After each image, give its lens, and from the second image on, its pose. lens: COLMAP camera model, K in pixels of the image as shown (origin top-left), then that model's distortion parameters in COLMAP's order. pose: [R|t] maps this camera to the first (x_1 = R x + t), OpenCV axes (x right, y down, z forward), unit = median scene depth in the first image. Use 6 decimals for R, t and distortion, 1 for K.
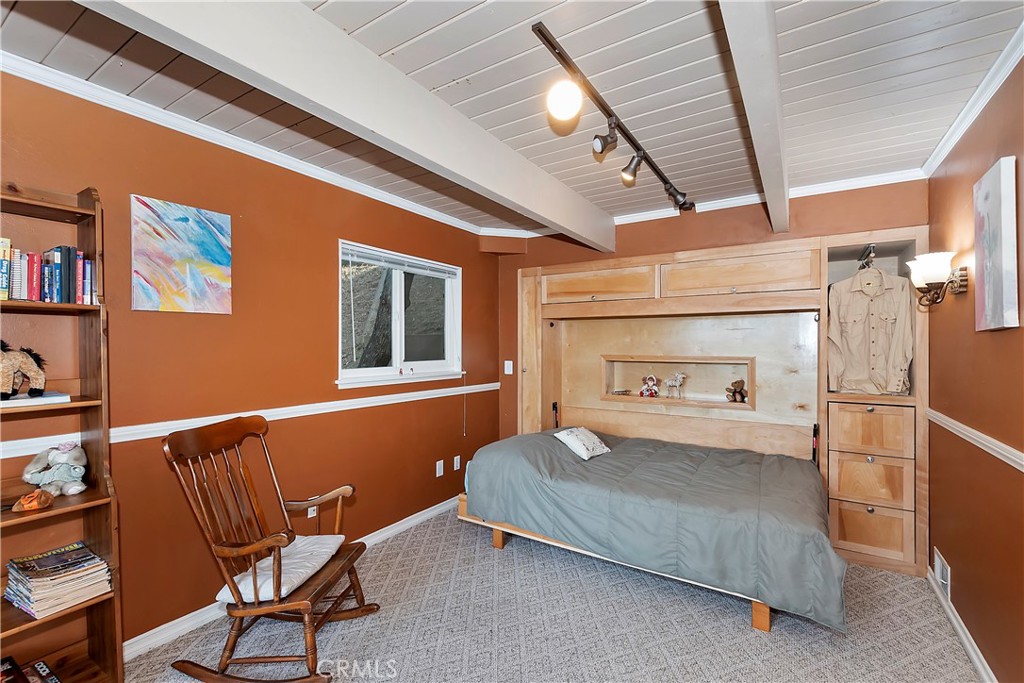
lens RADIAL K [[449.4, 0, 504.3], [0, 449.4, 347.2], [0, 0, 1]] dist [0.002239, -0.000518]
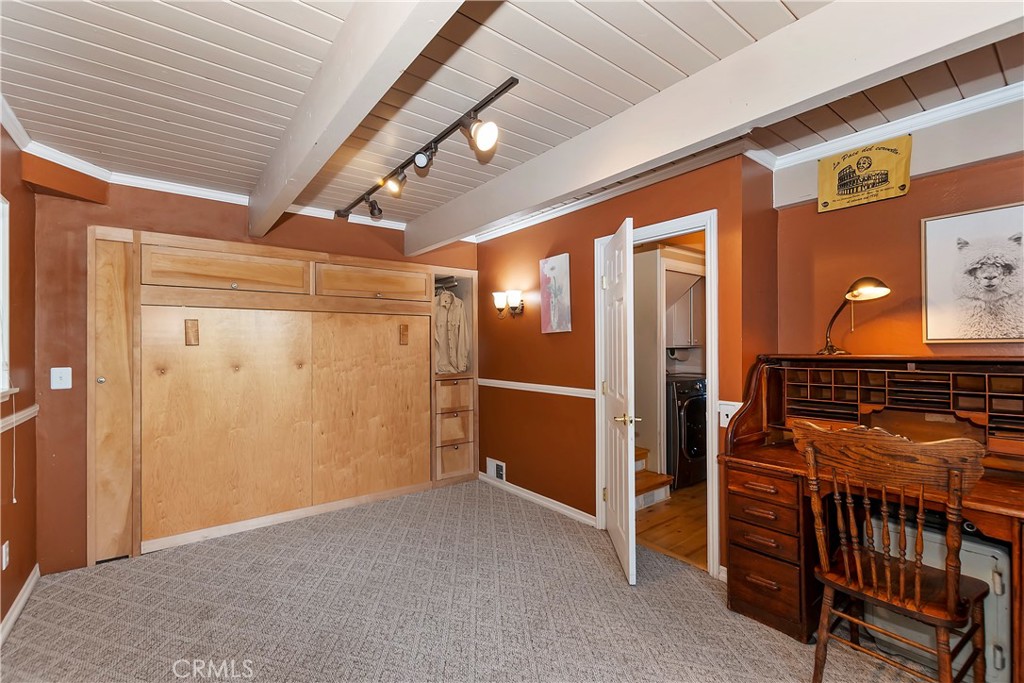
lens RADIAL K [[449.4, 0, 519.1], [0, 449.4, 345.7], [0, 0, 1]] dist [0.002239, -0.000518]
pose [[0.311287, -0.006261, 0.950295, -0.576439], [0.011243, 0.999933, 0.002905, 0.007918], [-0.950249, 0.009780, 0.311336, 0.303280]]
